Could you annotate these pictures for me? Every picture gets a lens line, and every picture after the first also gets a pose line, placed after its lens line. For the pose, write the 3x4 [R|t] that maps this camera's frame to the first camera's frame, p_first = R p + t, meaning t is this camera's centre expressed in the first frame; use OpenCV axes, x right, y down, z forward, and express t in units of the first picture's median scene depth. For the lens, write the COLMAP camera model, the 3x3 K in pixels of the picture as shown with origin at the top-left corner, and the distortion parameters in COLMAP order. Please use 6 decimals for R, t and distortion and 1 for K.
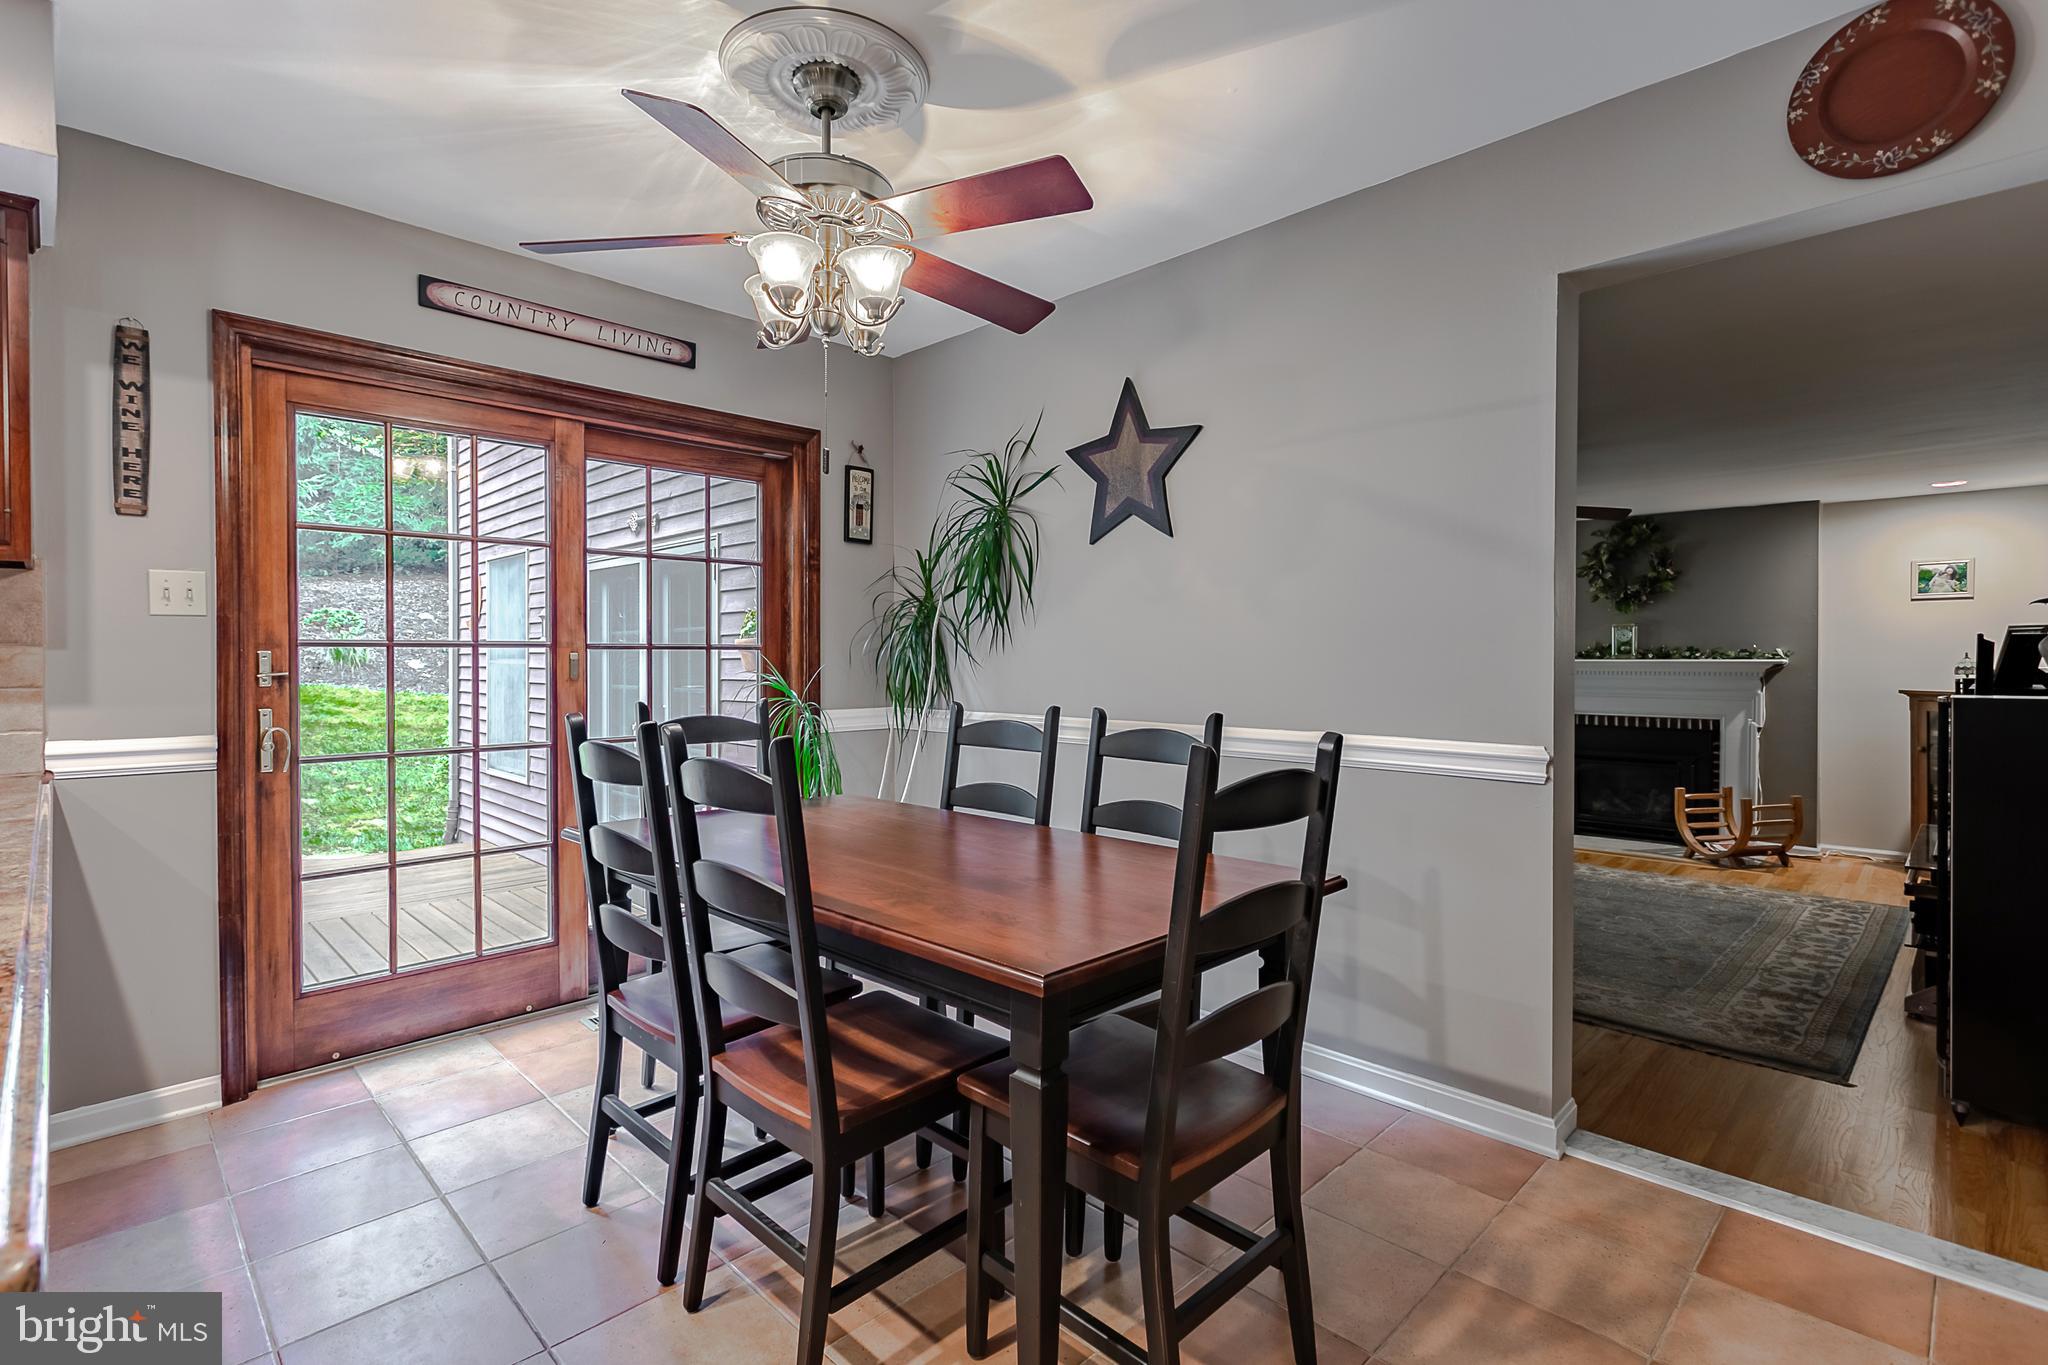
lens RADIAL K [[986.1, 0, 1026.0], [0, 986.1, 670.6], [0, 0, 1]] dist [0.002185, 0.000054]
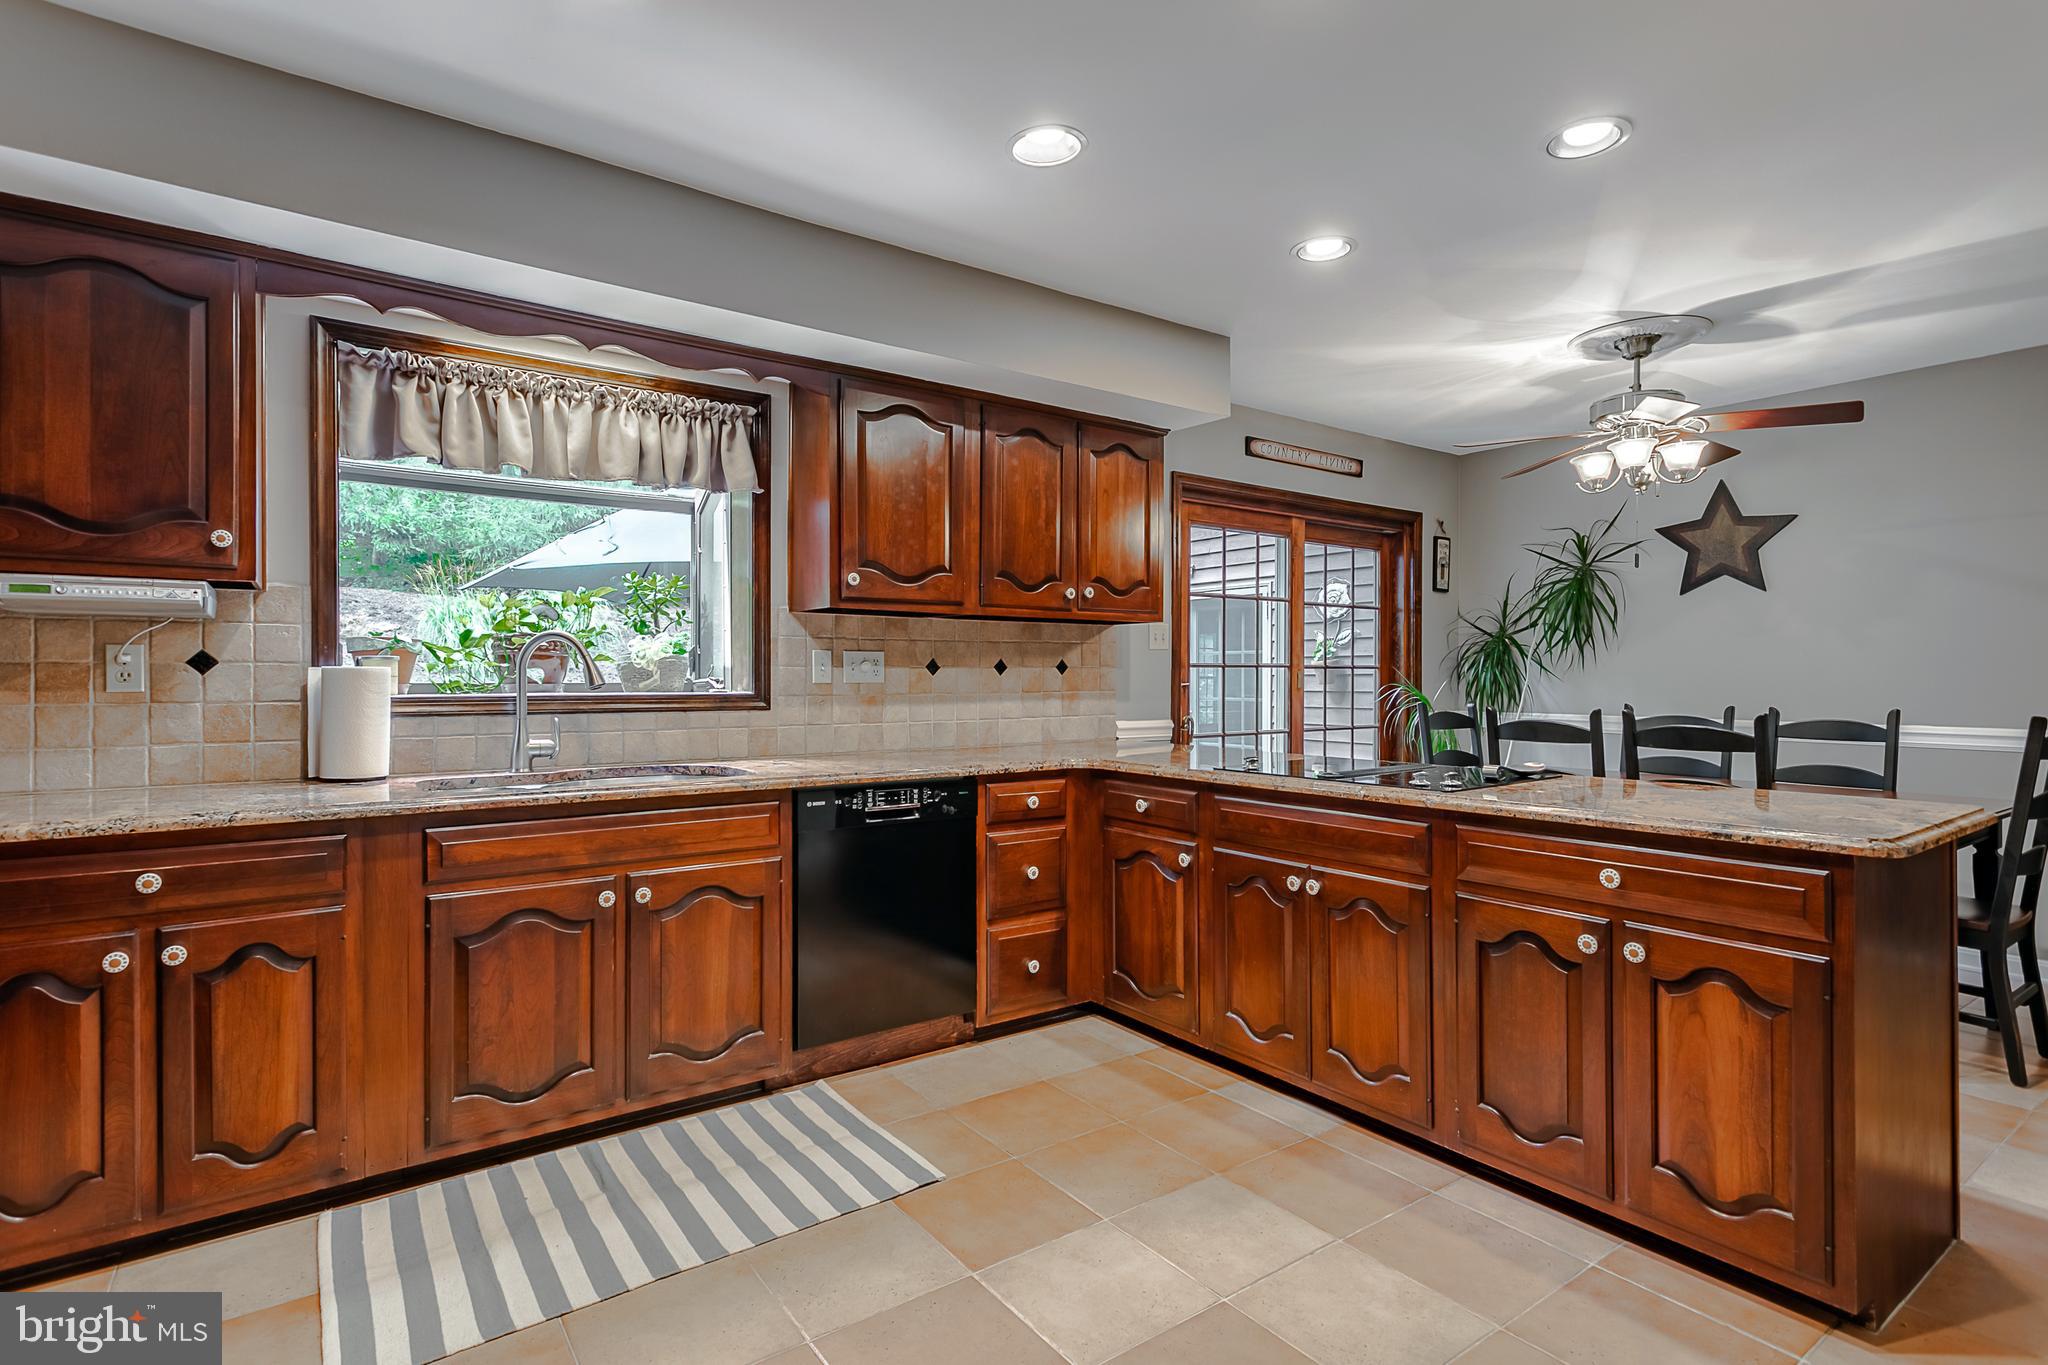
lens RADIAL K [[1002.8, 0, 1020.2], [0, 1002.8, 671.8], [0, 0, 1]] dist [0.019804, -0.000099]
pose [[0.984850, 0.002211, -0.173396, -0.622588], [-0.004756, 0.999887, -0.014264, 0.006839], [0.173344, 0.014872, 0.984749, -0.600595]]
